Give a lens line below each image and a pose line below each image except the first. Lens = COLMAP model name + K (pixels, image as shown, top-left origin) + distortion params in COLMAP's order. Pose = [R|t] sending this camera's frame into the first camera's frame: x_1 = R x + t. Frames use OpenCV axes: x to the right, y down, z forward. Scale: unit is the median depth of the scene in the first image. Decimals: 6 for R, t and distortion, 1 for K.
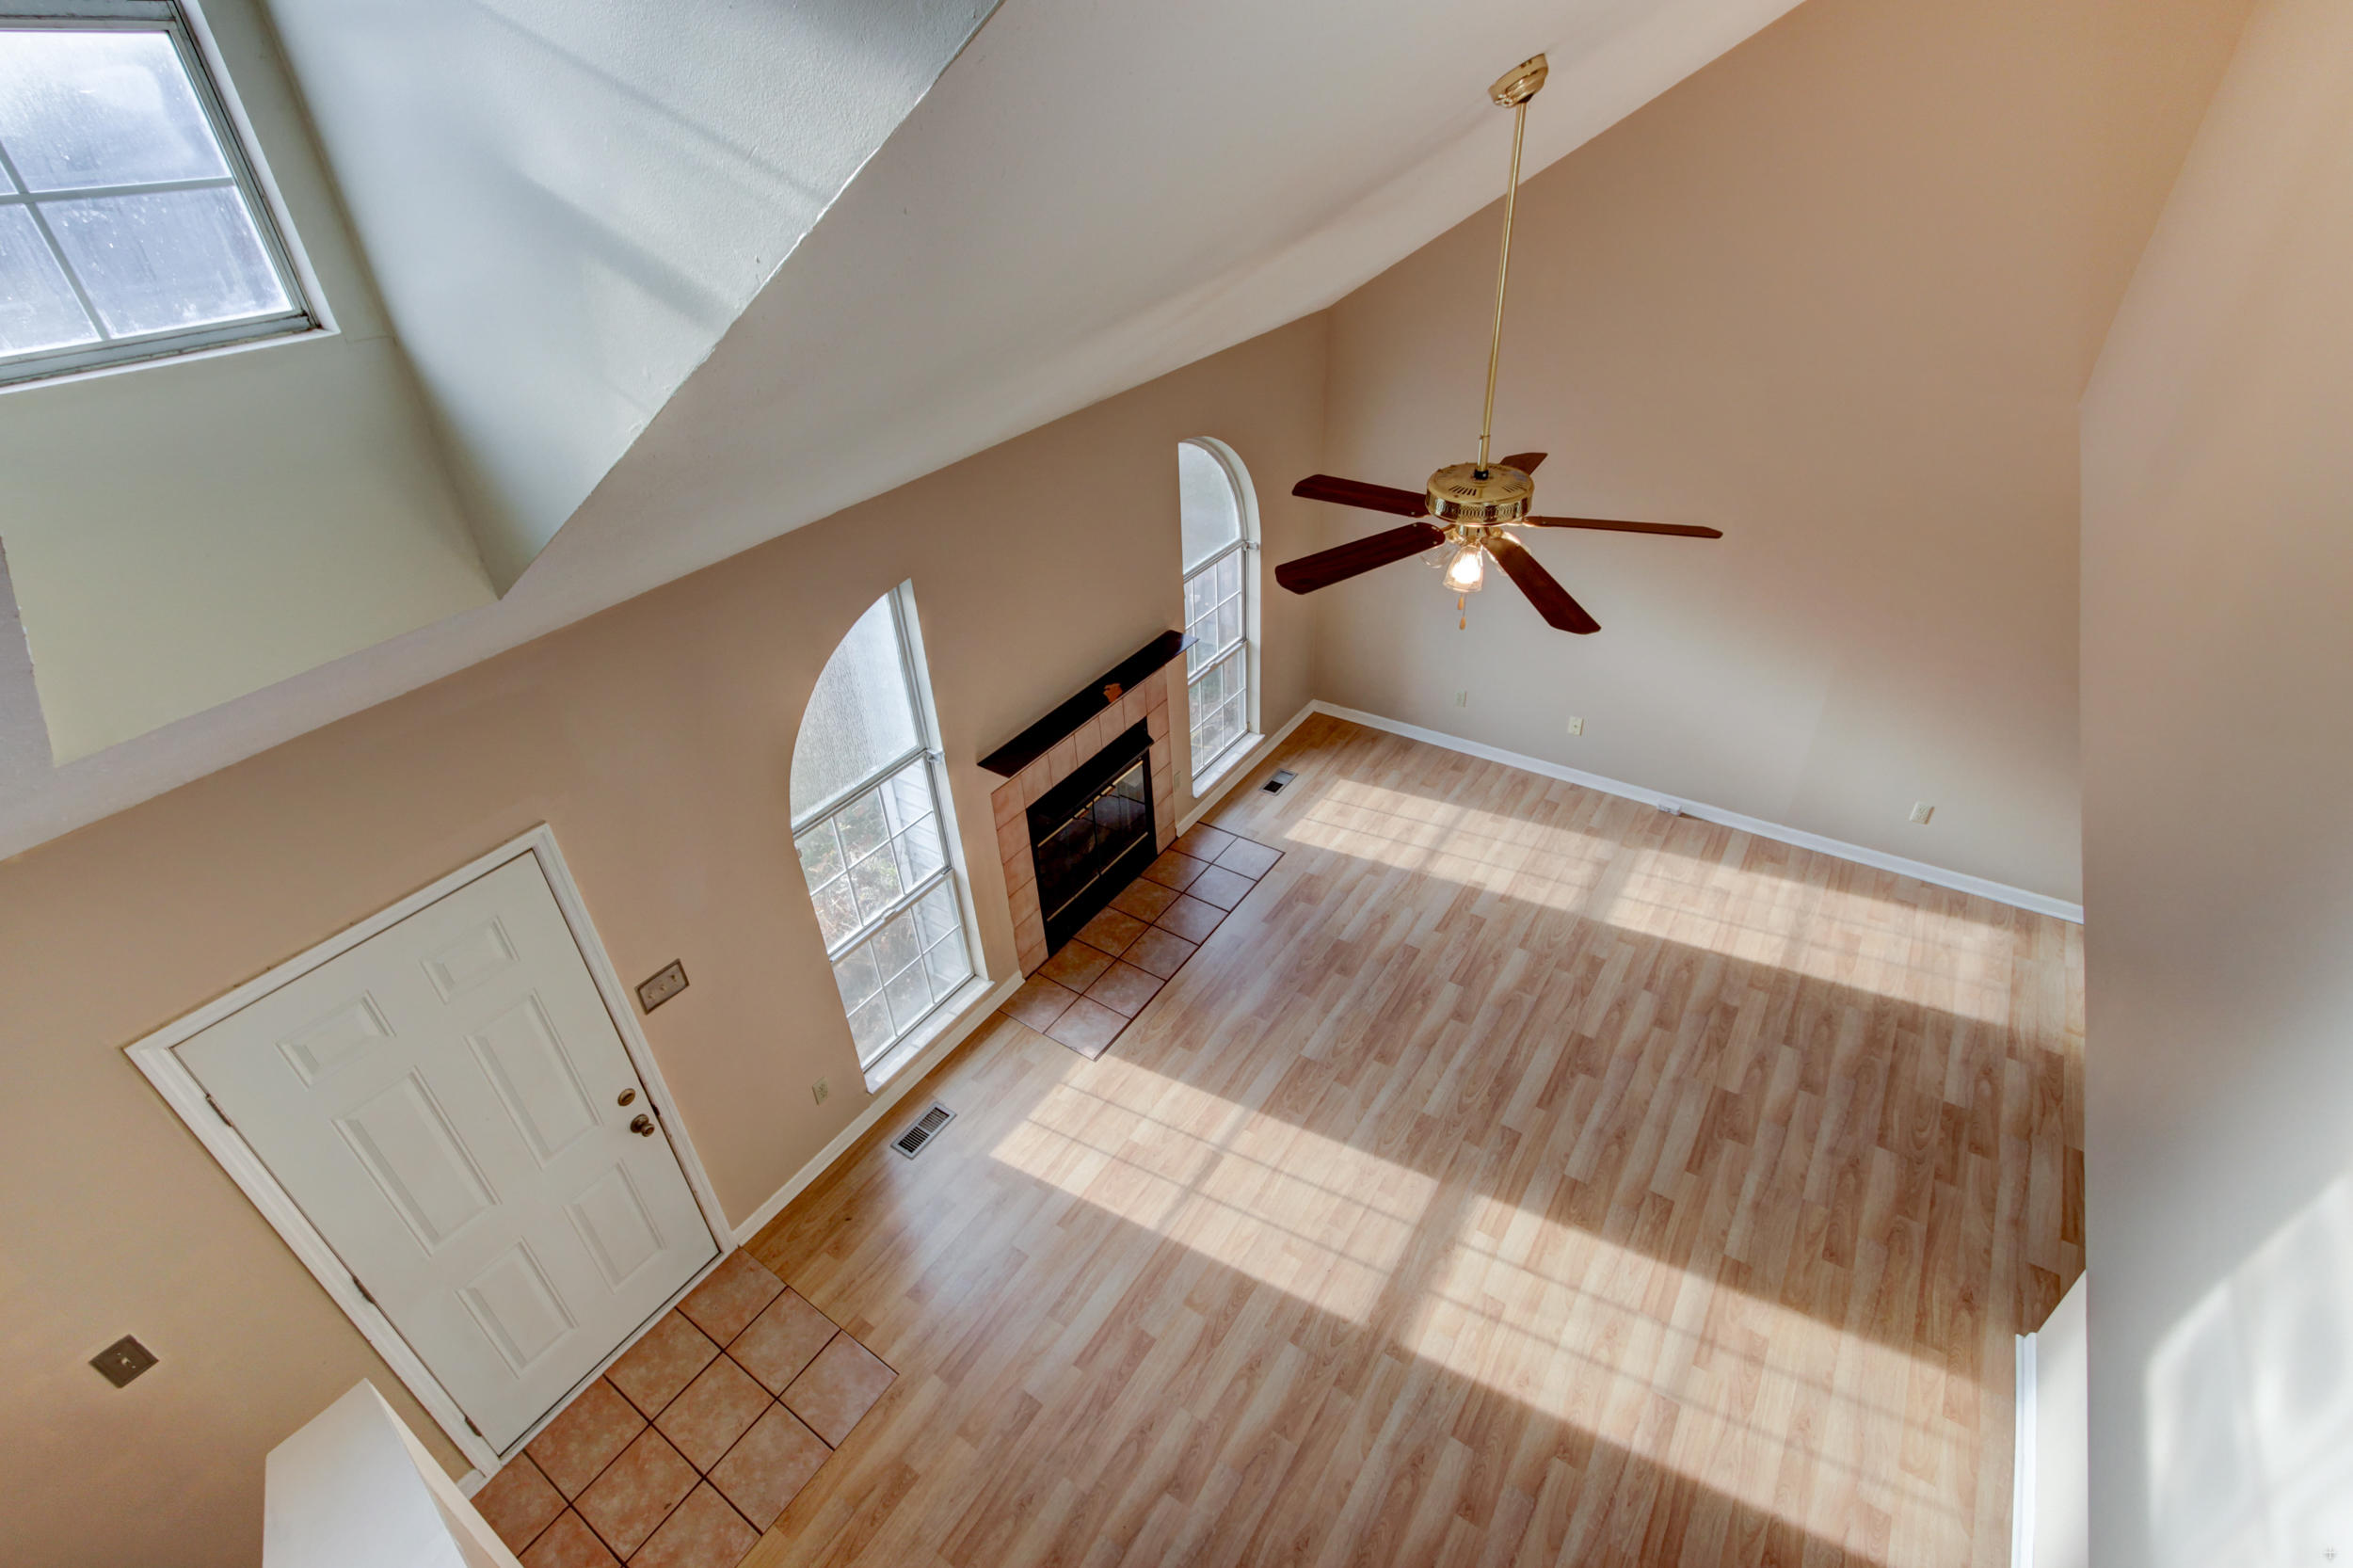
lens RADIAL K [[1072.8, 0, 1131.7], [0, 1072.8, 771.4], [0, 0, 1]] dist [0.001316, 0.000636]
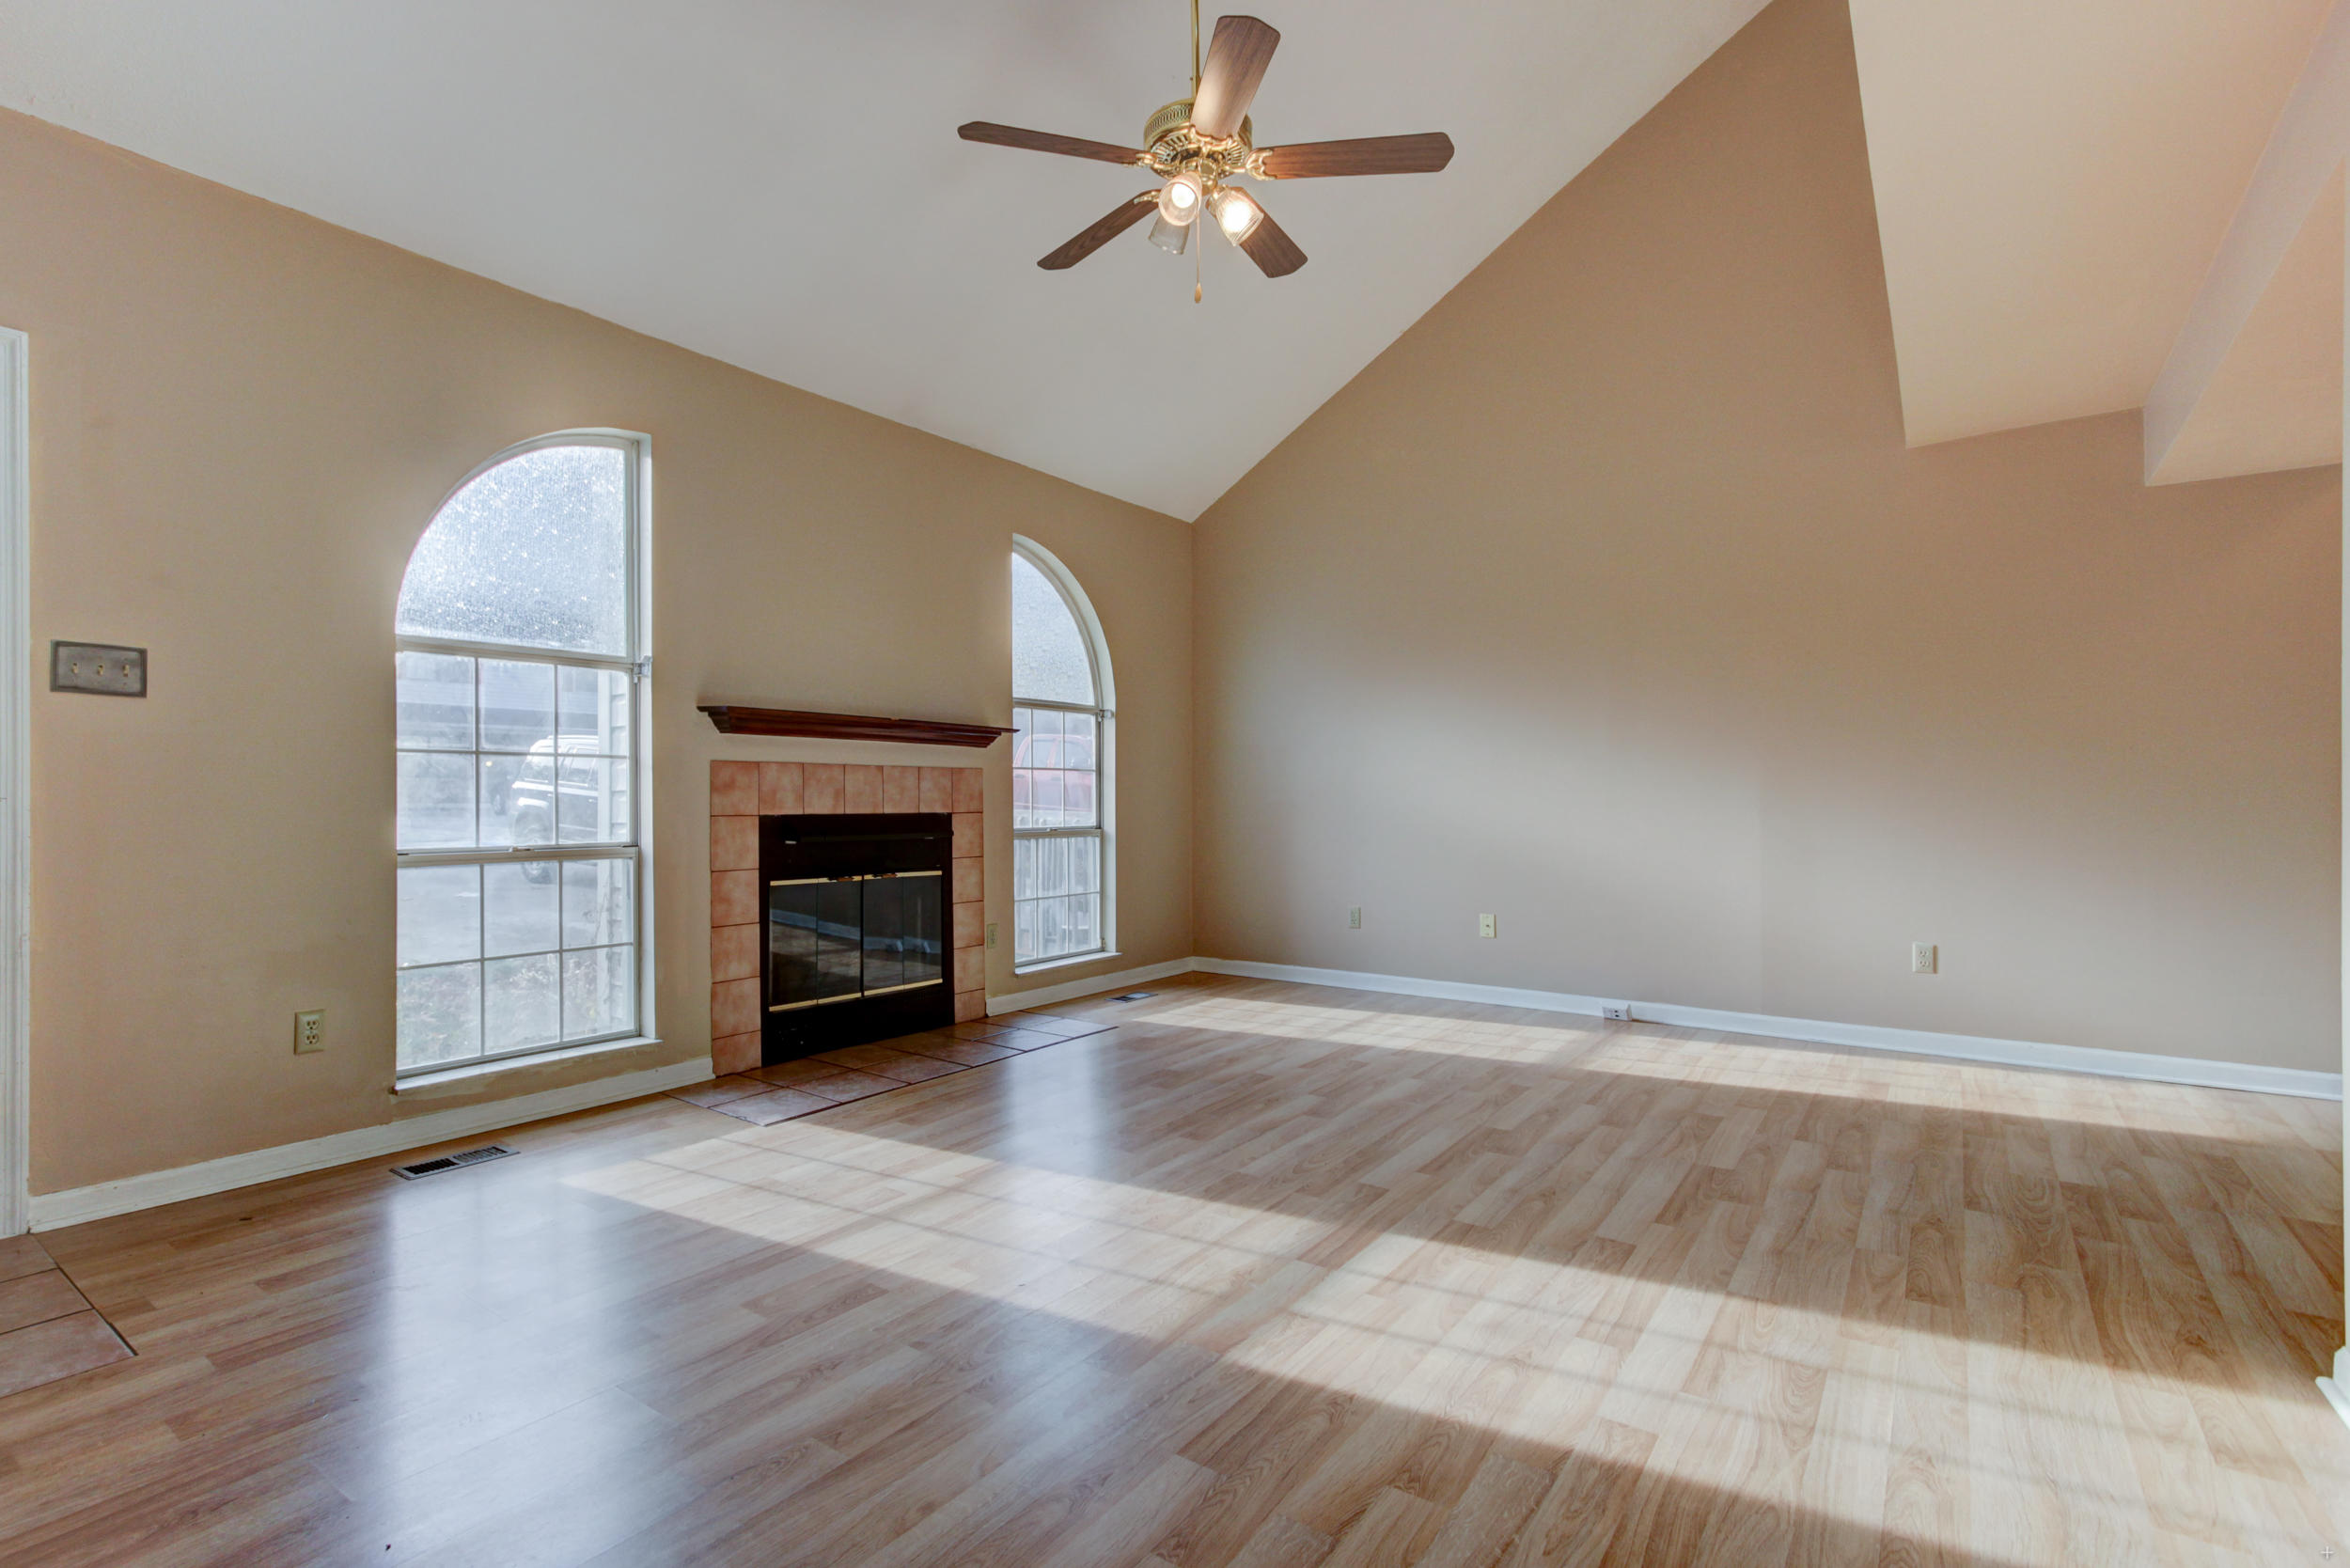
lens RADIAL K [[1105.6, 0, 1123.4], [0, 1105.6, 787.2], [0, 0, 1]] dist [0.003776, 0.001535]
pose [[0.997931, 0.059931, -0.023281, 0.207735], [-0.062778, 0.830098, -0.554072, 0.501072], [-0.013880, 0.554387, 0.832143, 0.334860]]
